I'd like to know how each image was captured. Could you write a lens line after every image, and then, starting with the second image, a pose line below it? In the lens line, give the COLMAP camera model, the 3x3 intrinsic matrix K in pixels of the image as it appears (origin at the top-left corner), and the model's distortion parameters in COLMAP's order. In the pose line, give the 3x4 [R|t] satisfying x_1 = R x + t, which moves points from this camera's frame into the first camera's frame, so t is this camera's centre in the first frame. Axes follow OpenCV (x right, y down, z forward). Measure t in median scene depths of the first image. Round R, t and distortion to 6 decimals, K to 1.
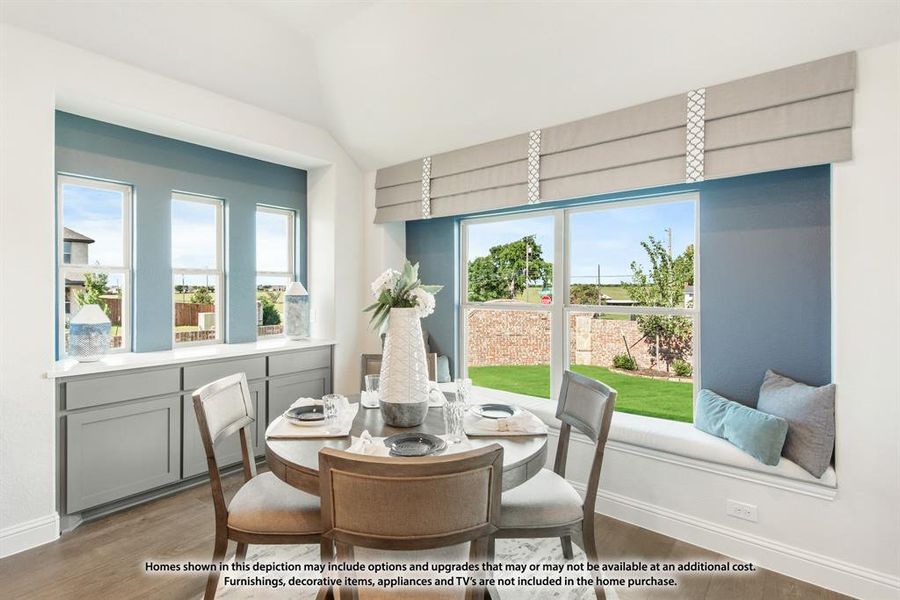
lens RADIAL K [[403.7, 0, 449.3], [0, 403.7, 293.3], [0, 0, 1]] dist [-0.002561, -0.000156]
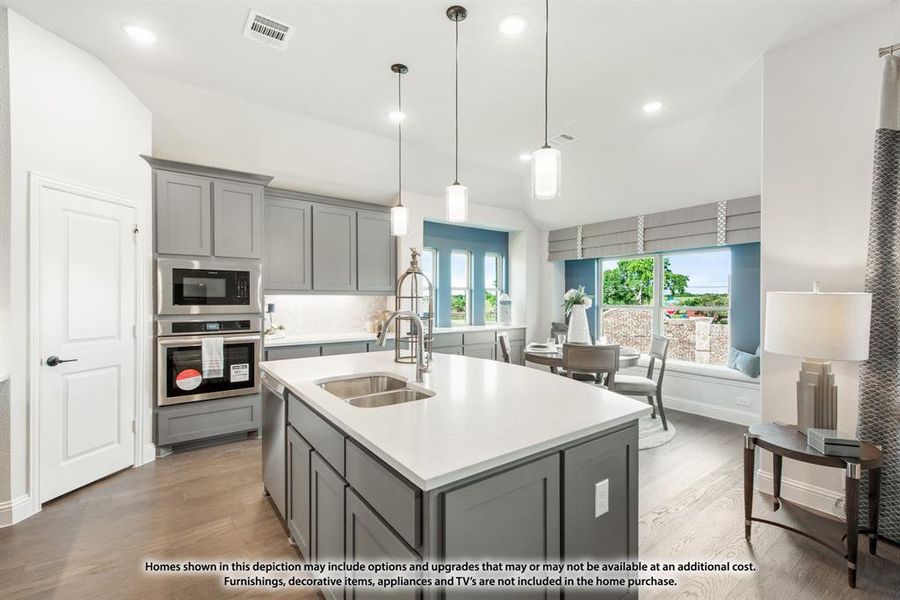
lens RADIAL K [[403.7, 0, 454.4], [0, 403.7, 301.6], [0, 0, 1]] dist [-0.002561, -0.000156]
pose [[0.959574, 0.002329, -0.281447, -0.079732], [-0.003540, 0.999987, -0.003794, 0.015781], [0.281435, 0.004637, 0.959569, -0.861807]]
